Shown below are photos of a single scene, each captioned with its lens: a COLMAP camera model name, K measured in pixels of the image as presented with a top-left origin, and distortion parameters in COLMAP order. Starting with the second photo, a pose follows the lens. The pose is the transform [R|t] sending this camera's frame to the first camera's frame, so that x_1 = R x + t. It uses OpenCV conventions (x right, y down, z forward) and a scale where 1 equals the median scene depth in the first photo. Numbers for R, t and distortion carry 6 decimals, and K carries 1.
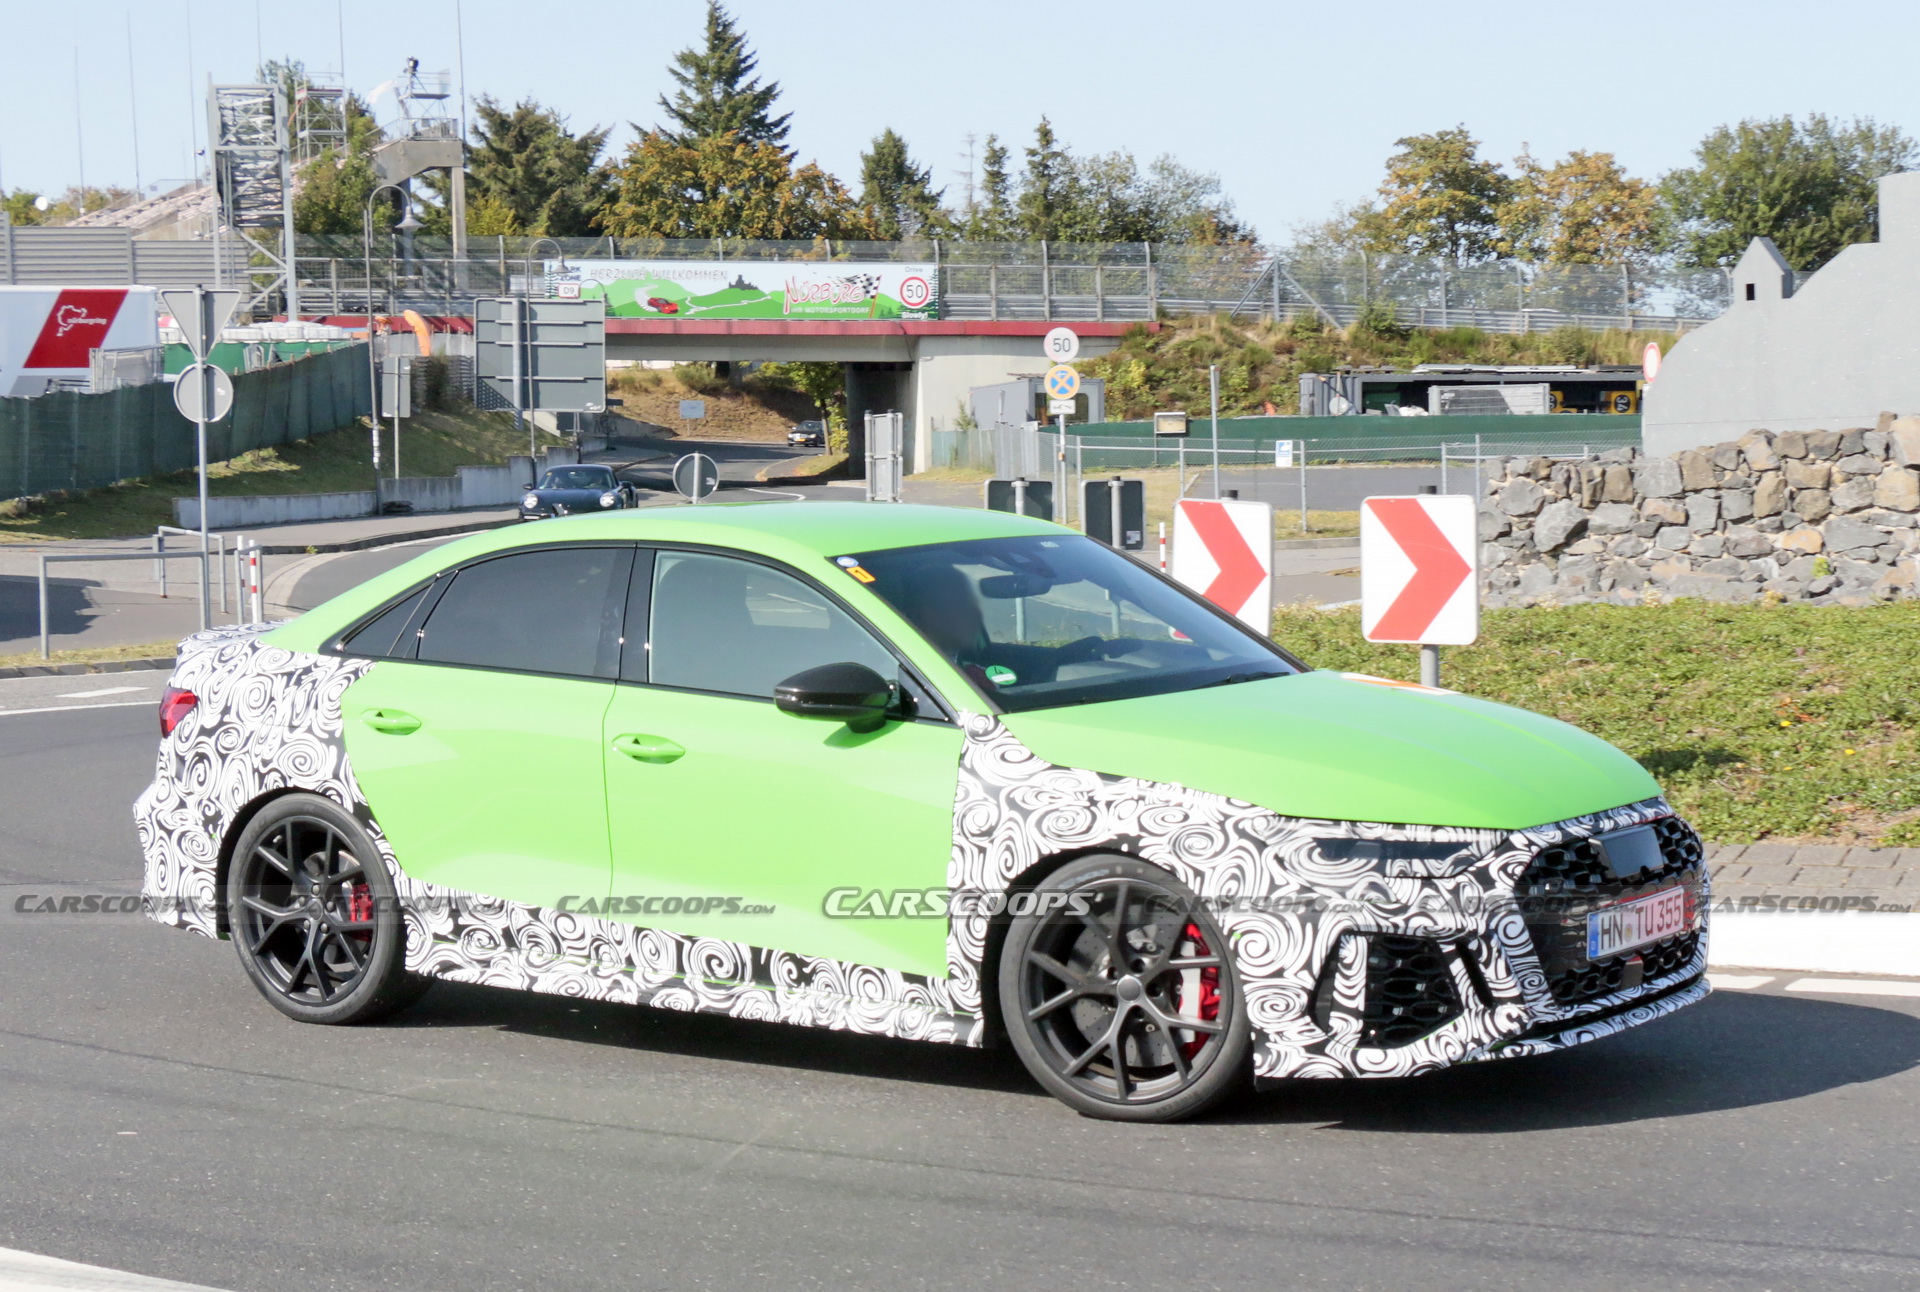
lens RADIAL K [[3770.1, 0, 967.9], [0, 3770.1, 633.8], [0, 0, 1]] dist [-0.059547, 0.000000]
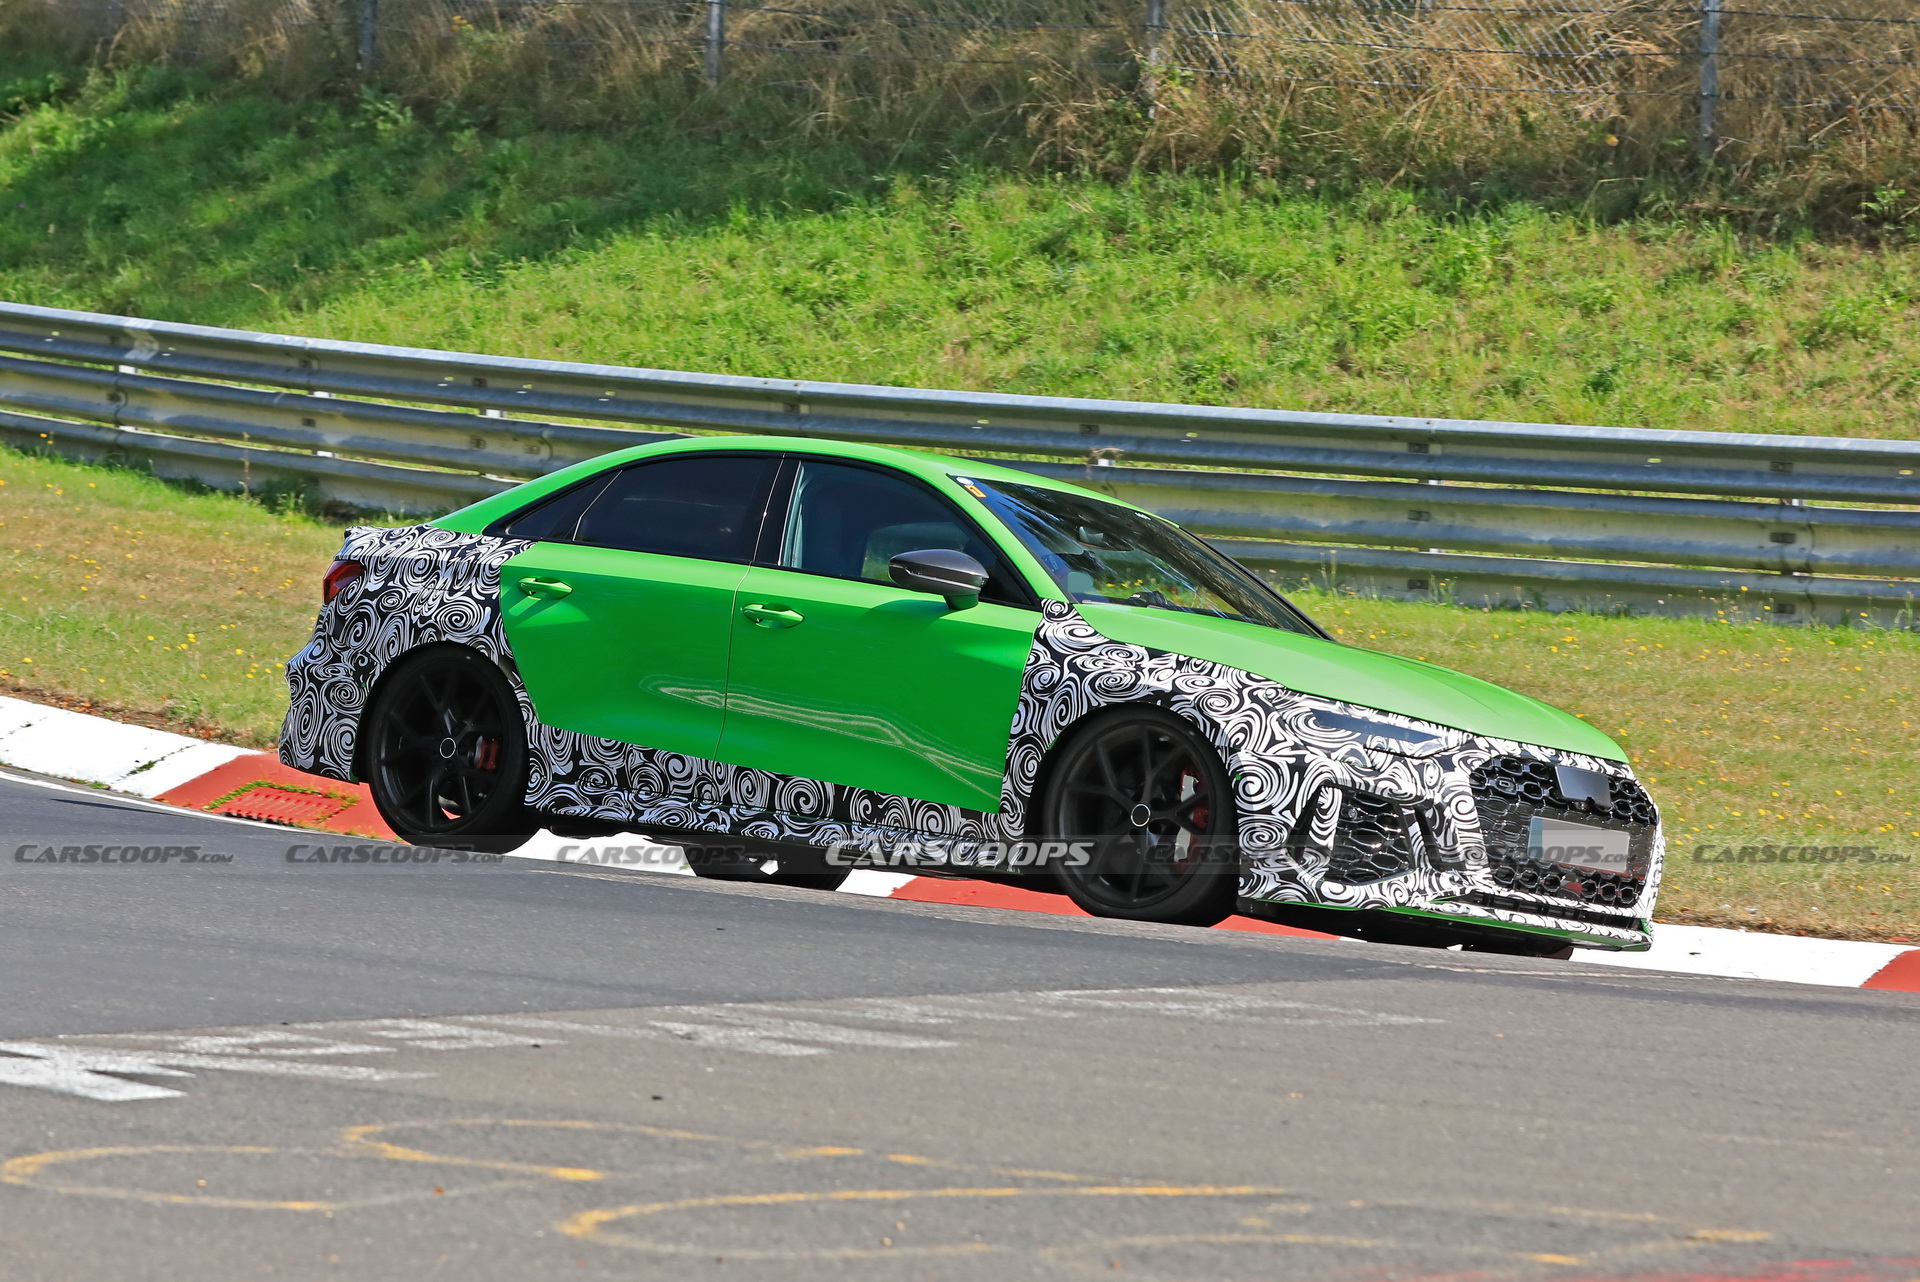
lens RADIAL K [[6175.7, 0, 957.0], [0, 6175.7, 636.5], [0, 0, 1]] dist [0.067535, 0.000000]
pose [[0.988929, 0.142132, -0.042628, 0.057337], [-0.146497, 0.980883, -0.128087, 0.291117], [0.023608, 0.132914, 0.990846, -0.947196]]
